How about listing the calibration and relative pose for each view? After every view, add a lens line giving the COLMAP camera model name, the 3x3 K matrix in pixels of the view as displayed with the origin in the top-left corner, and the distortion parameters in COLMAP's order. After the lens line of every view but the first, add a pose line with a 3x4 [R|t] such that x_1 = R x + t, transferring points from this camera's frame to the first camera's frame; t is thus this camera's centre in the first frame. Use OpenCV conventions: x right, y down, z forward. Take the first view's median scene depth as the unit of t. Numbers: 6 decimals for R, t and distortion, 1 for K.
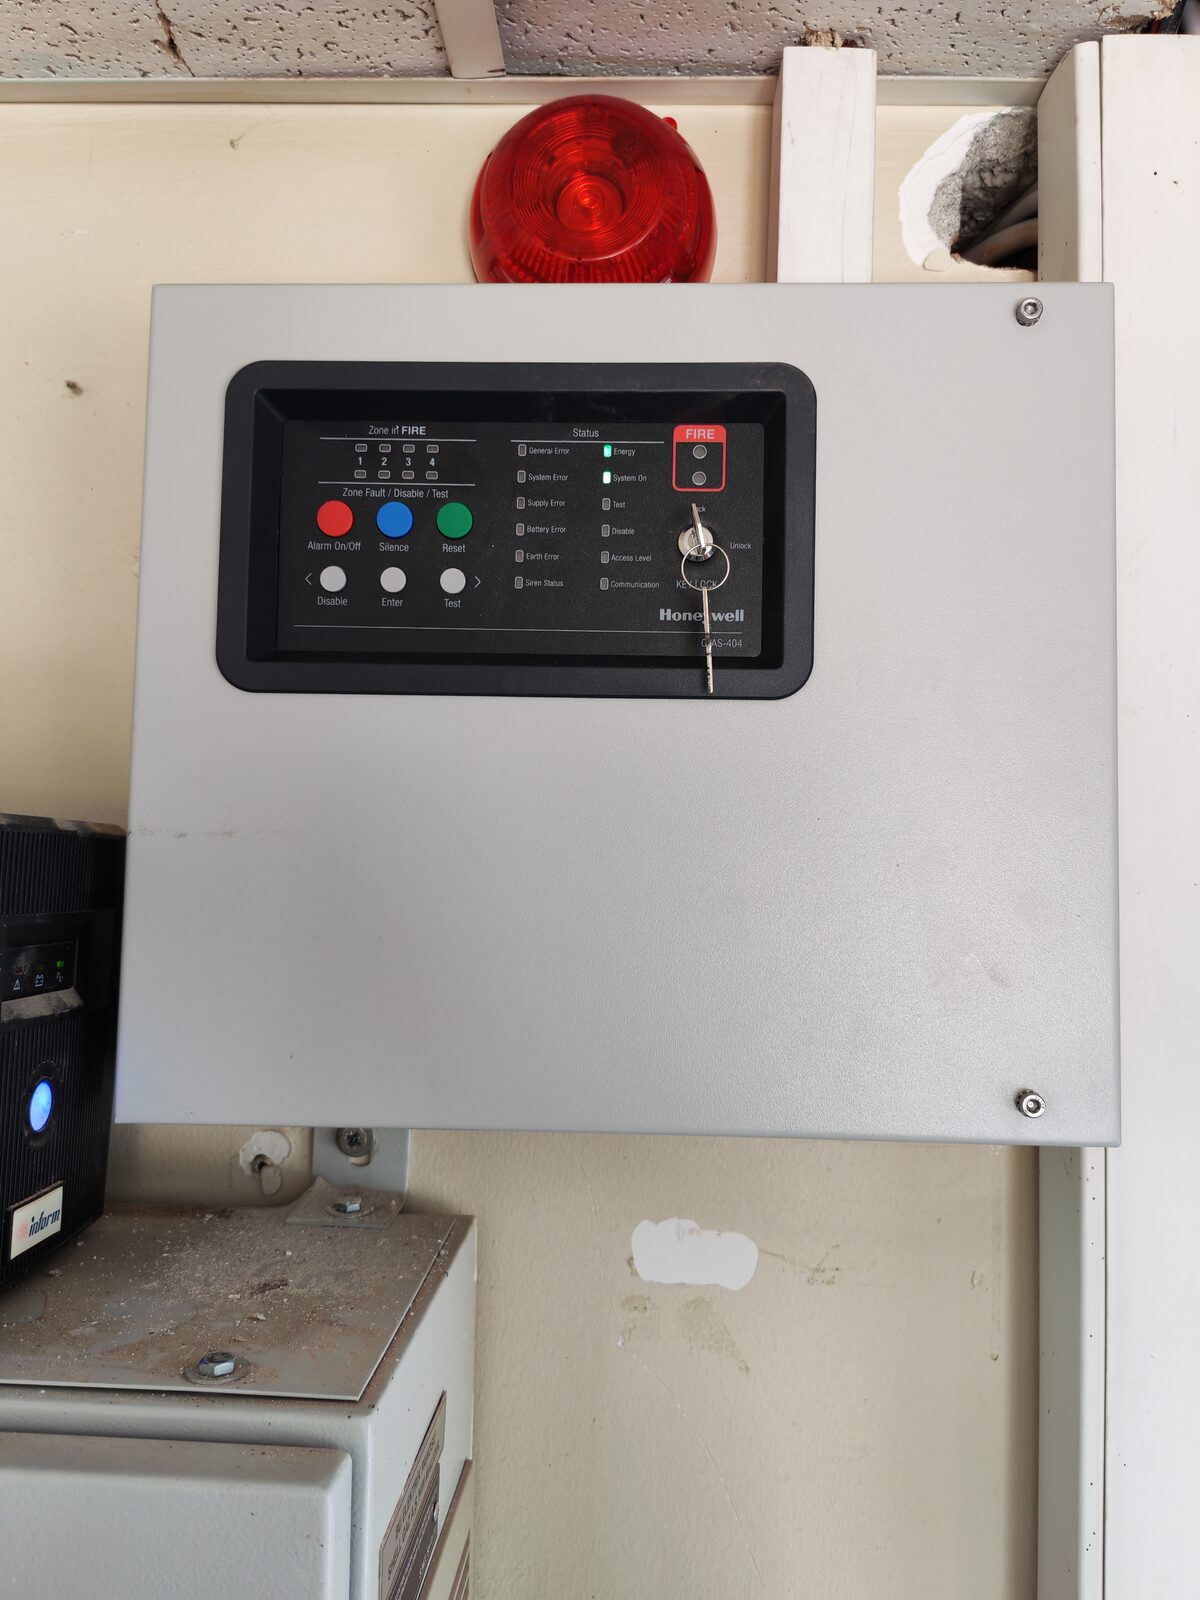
lens RADIAL K [[1210.3, 0, 600.0], [0, 1210.3, 800.0], [0, 0, 1]] dist [0.040357, -0.059538]
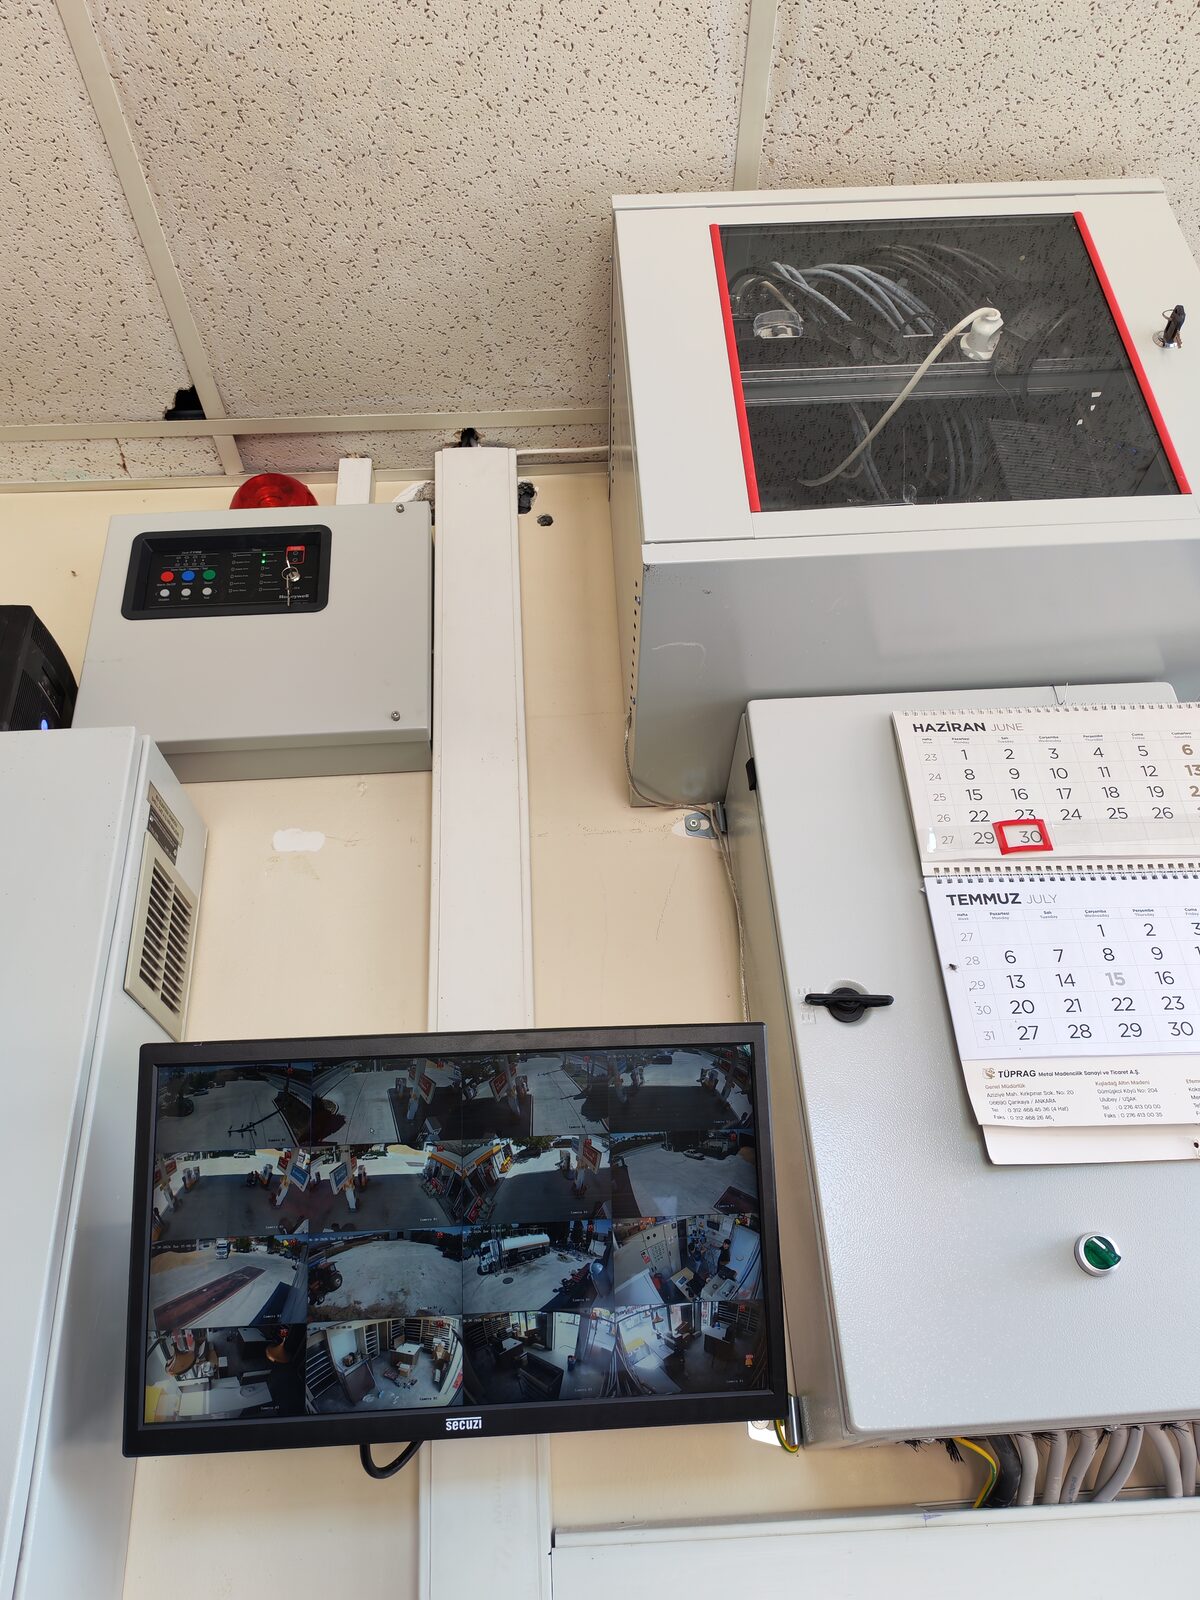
lens RADIAL K [[1210.3, 0, 600.0], [0, 1210.3, 800.0], [0, 0, 1]] dist [0.040357, -0.059538]
pose [[0.995458, -0.051179, 0.080270, 0.547711], [0.082135, 0.888029, -0.452393, 1.633672], [-0.048129, 0.456931, 0.888199, -1.377680]]
